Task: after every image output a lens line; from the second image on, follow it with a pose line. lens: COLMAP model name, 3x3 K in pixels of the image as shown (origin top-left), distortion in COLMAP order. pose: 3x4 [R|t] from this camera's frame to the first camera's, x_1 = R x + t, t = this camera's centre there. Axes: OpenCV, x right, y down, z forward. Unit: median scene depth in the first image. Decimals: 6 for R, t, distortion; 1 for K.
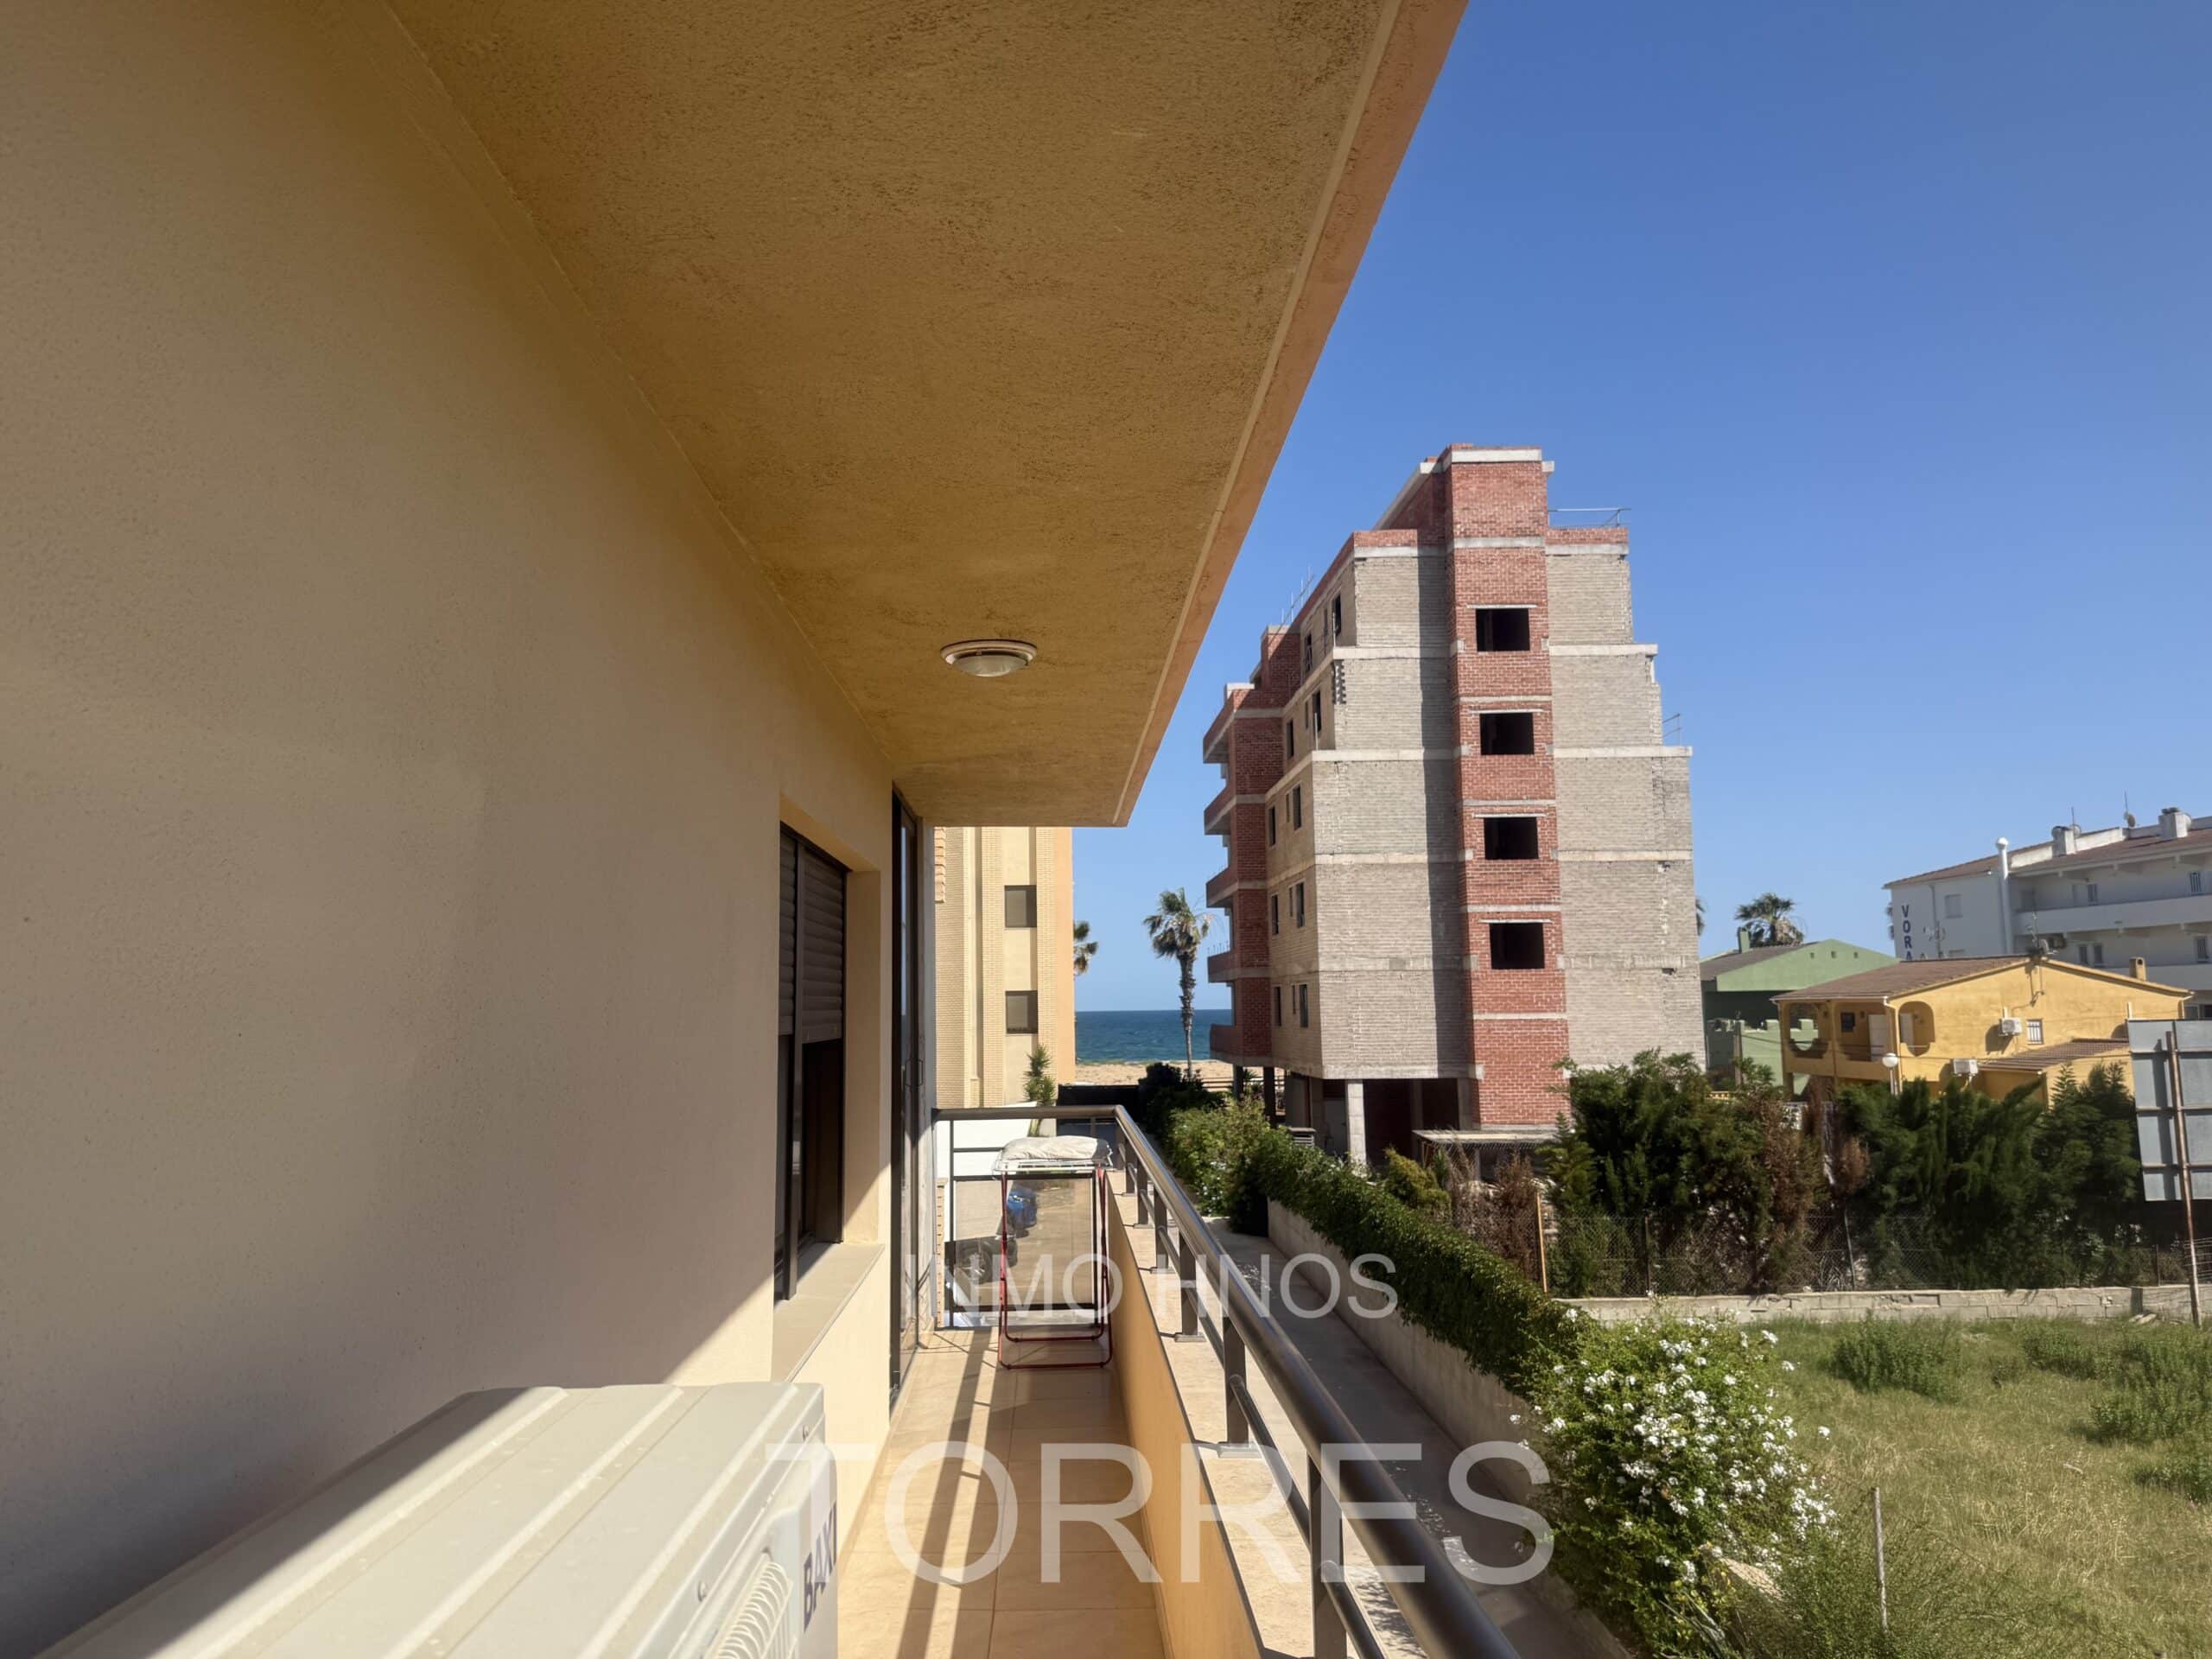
lens RADIAL K [[1552.9, 0, 1070.0], [0, 1552.9, 826.6], [0, 0, 1]] dist [0.052134, -0.063010]
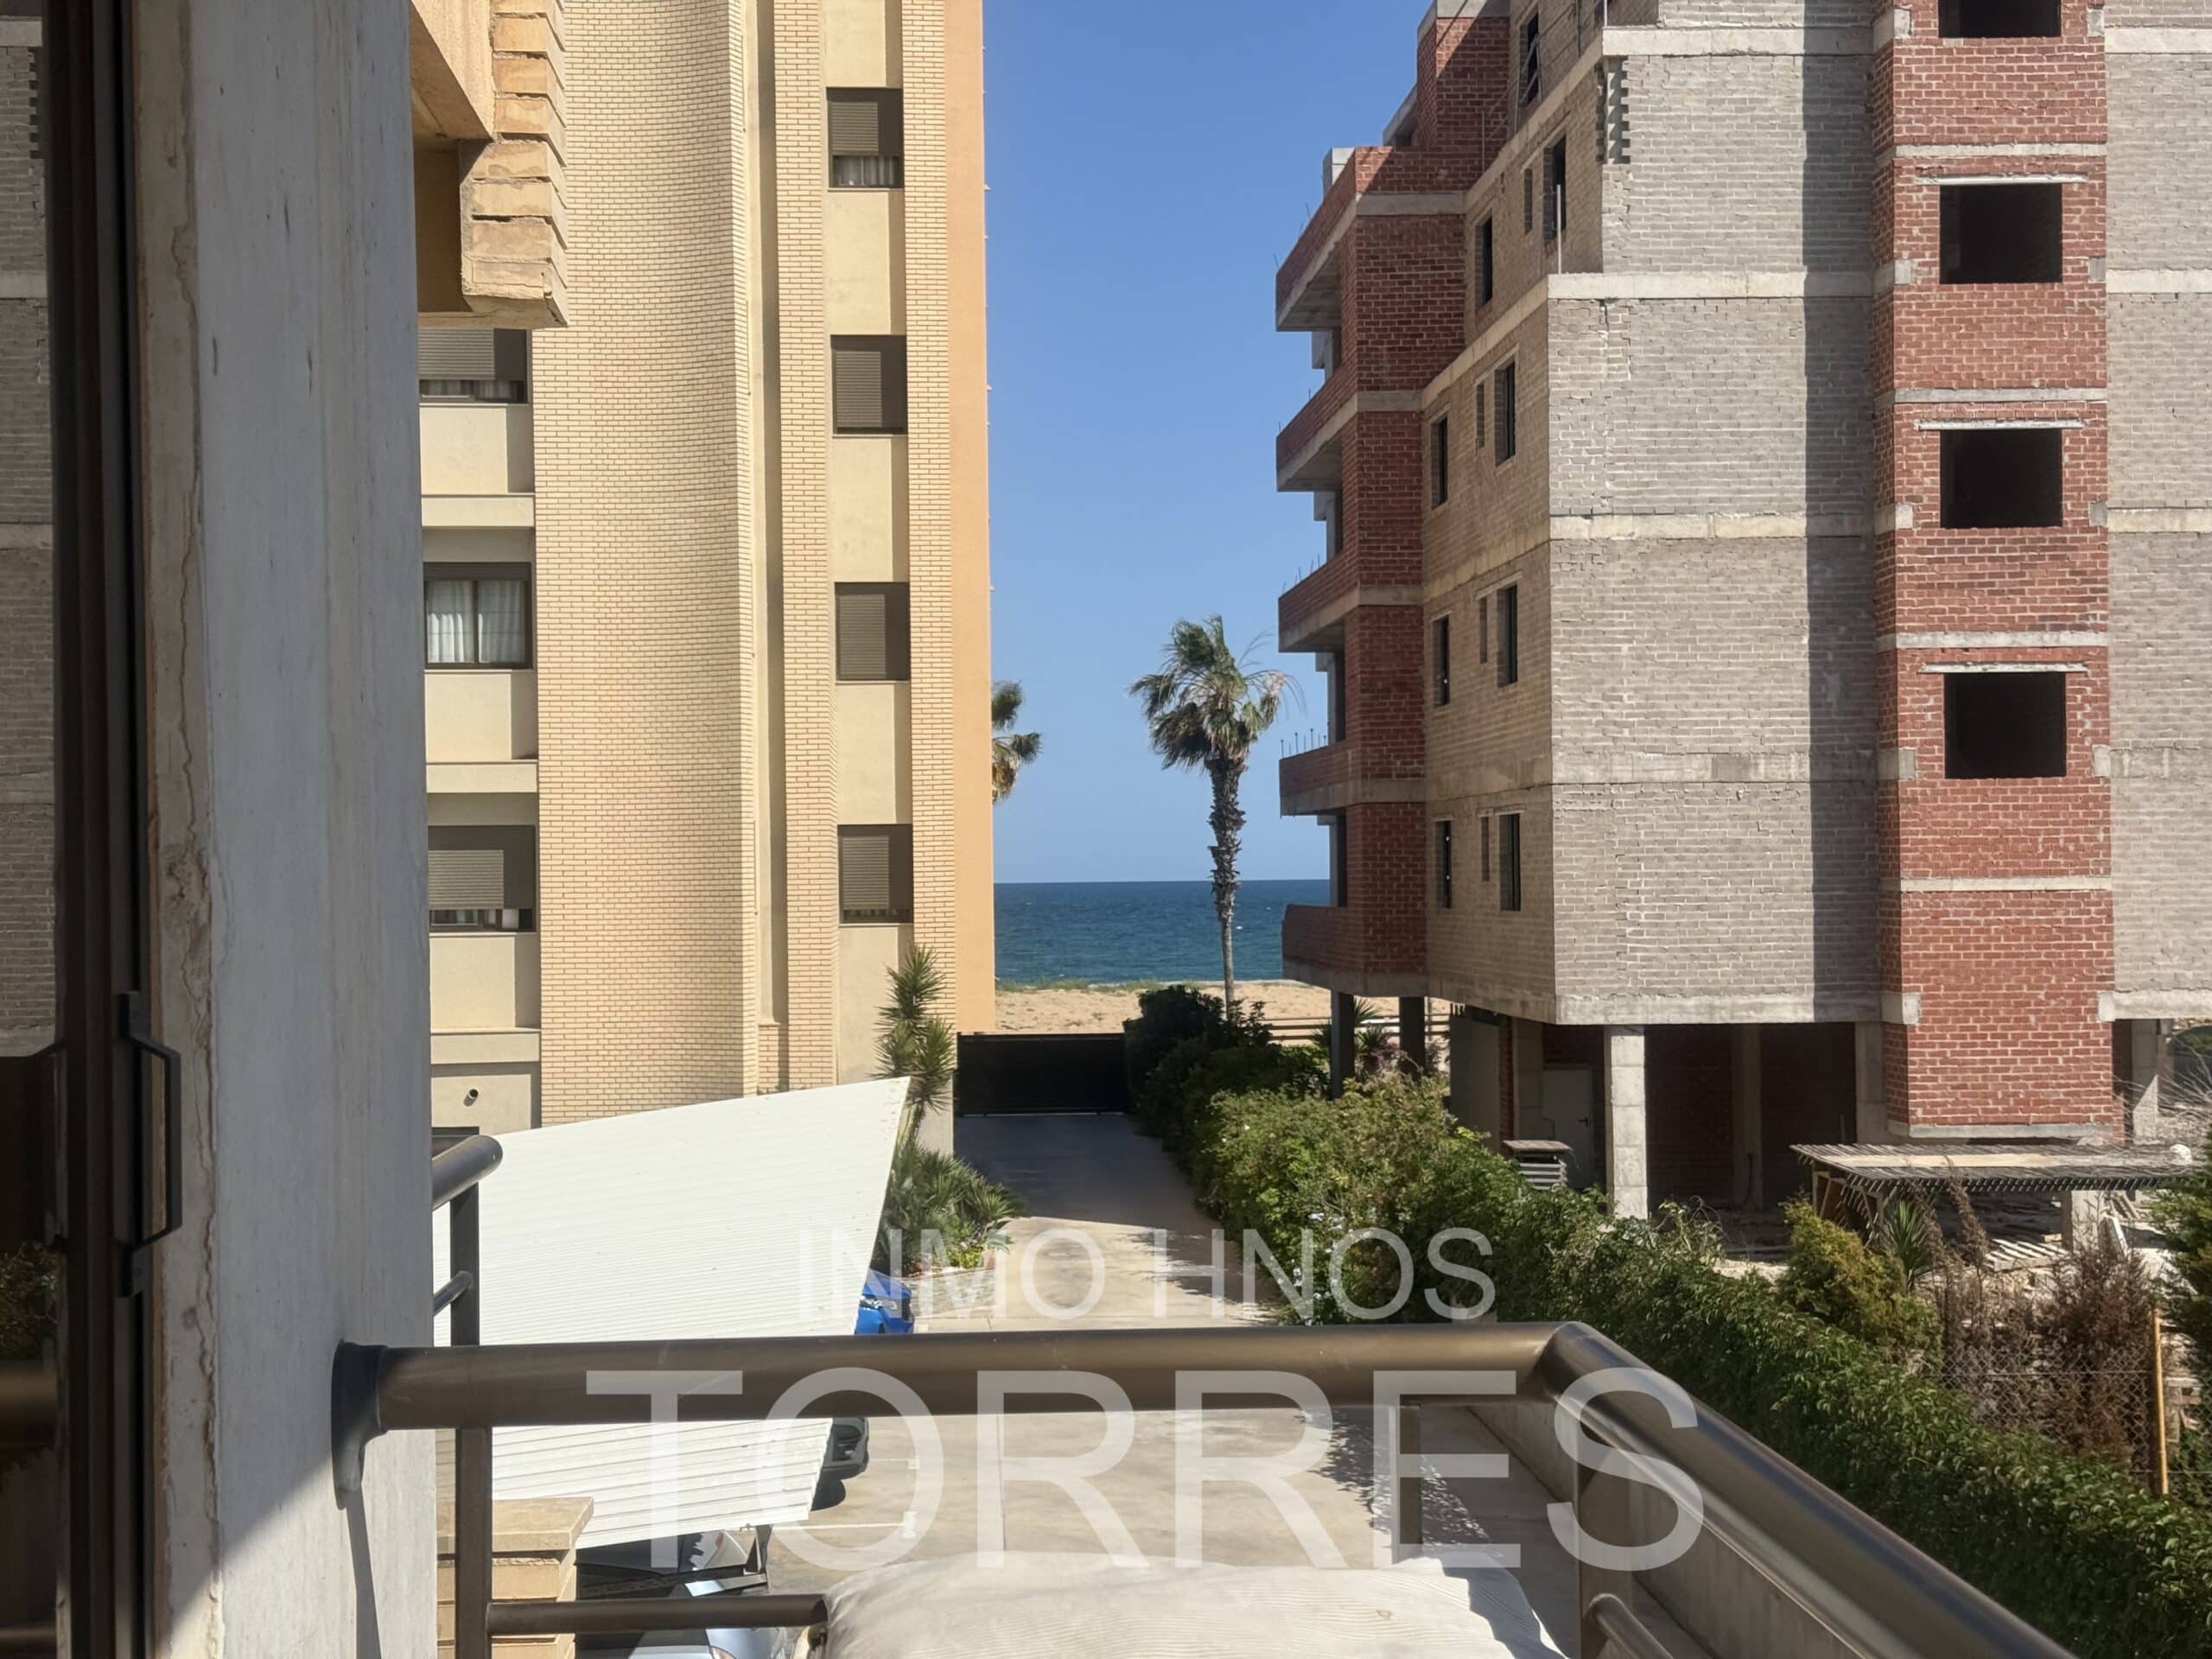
lens RADIAL K [[3068.5, 0, 1095.0], [0, 3068.5, 851.0], [0, 0, 1]] dist [0.126802, 0.000000]
pose [[0.999122, 0.002308, 0.041837, -0.005510], [-0.006766, 0.994263, 0.106752, 0.019628], [-0.041350, -0.106942, 0.993405, 0.135661]]
